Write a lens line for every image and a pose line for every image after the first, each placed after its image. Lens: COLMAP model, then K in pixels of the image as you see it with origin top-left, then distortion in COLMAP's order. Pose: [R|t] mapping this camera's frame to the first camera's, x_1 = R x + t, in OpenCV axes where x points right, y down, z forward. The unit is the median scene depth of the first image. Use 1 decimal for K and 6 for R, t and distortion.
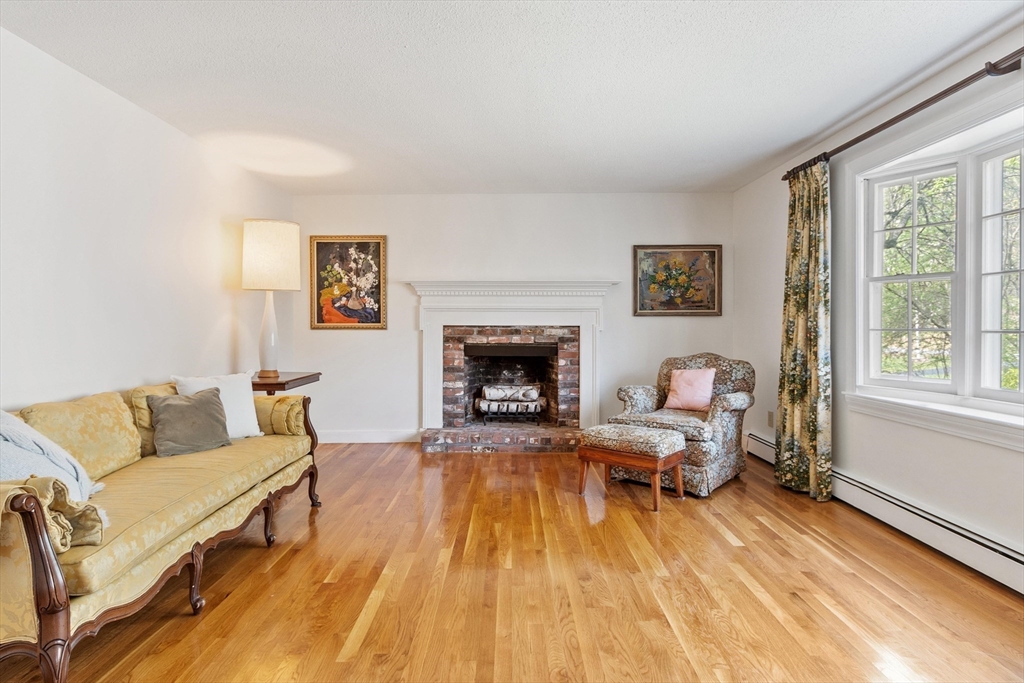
lens RADIAL K [[560.7, 0, 511.0], [0, 560.7, 333.6], [0, 0, 1]] dist [0.005704, -0.001898]
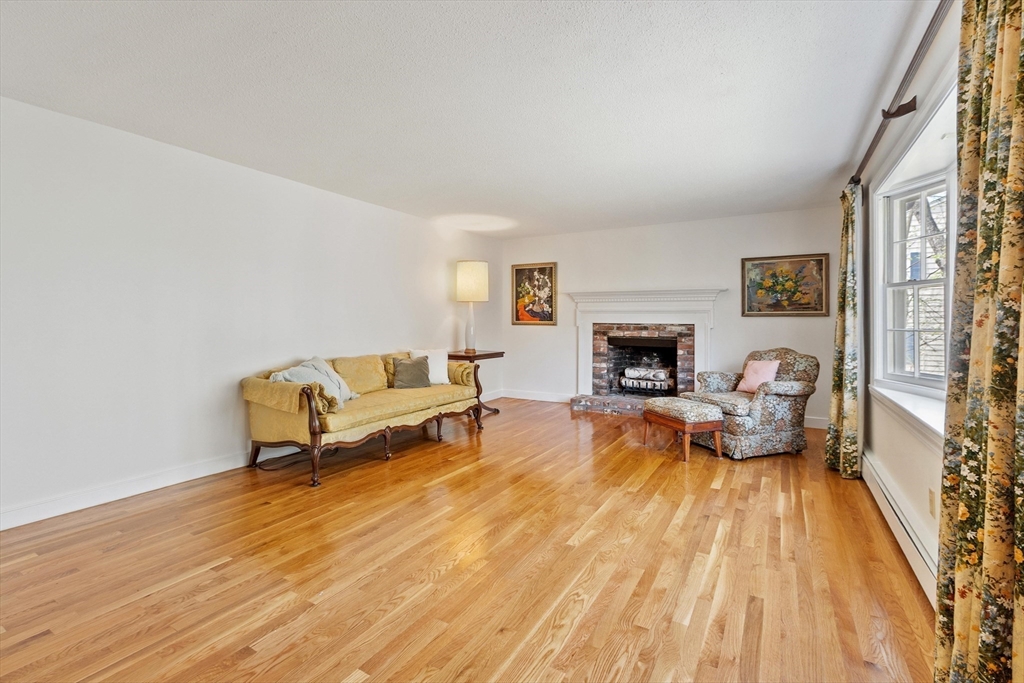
lens RADIAL K [[458.3, 0, 521.8], [0, 458.3, 330.4], [0, 0, 1]] dist [0.007840, 0.000629]
pose [[0.872221, 0.015333, -0.488872, 0.428879], [-0.013402, 0.999882, 0.007451, -0.003296], [0.488929, 0.000053, 0.872324, -0.152227]]
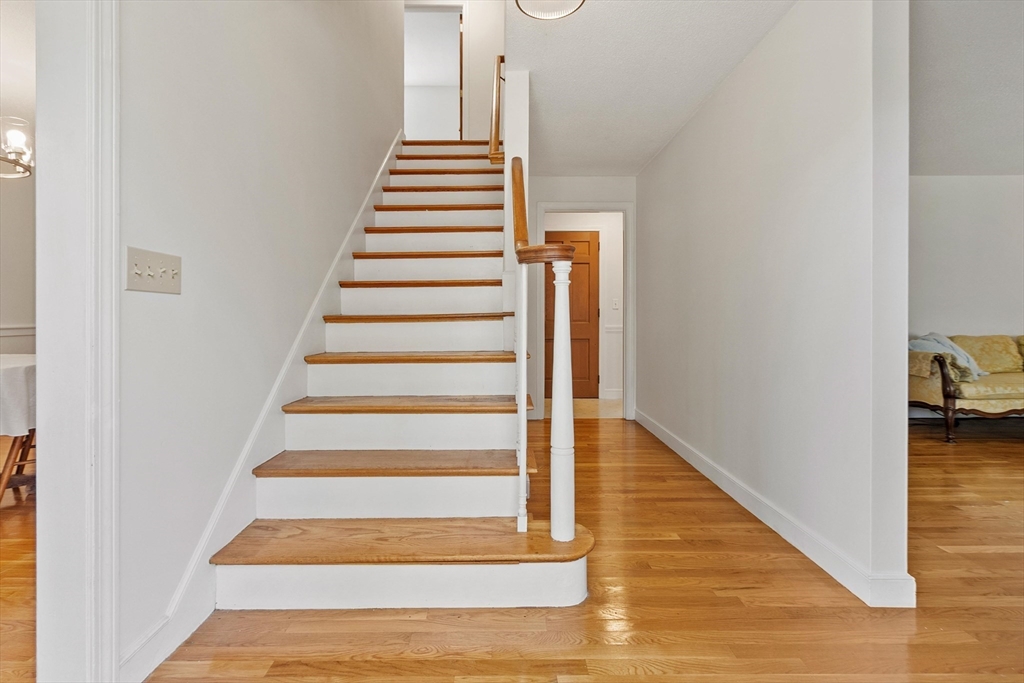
lens RADIAL K [[458.3, 0, 518.6], [0, 458.3, 337.0], [0, 0, 1]] dist [0.007840, 0.000629]
pose [[0.025232, 0.024777, -0.999375, 0.613631], [0.000395, 0.999692, 0.024795, 0.052948], [0.999682, -0.001021, 0.025215, -0.518867]]
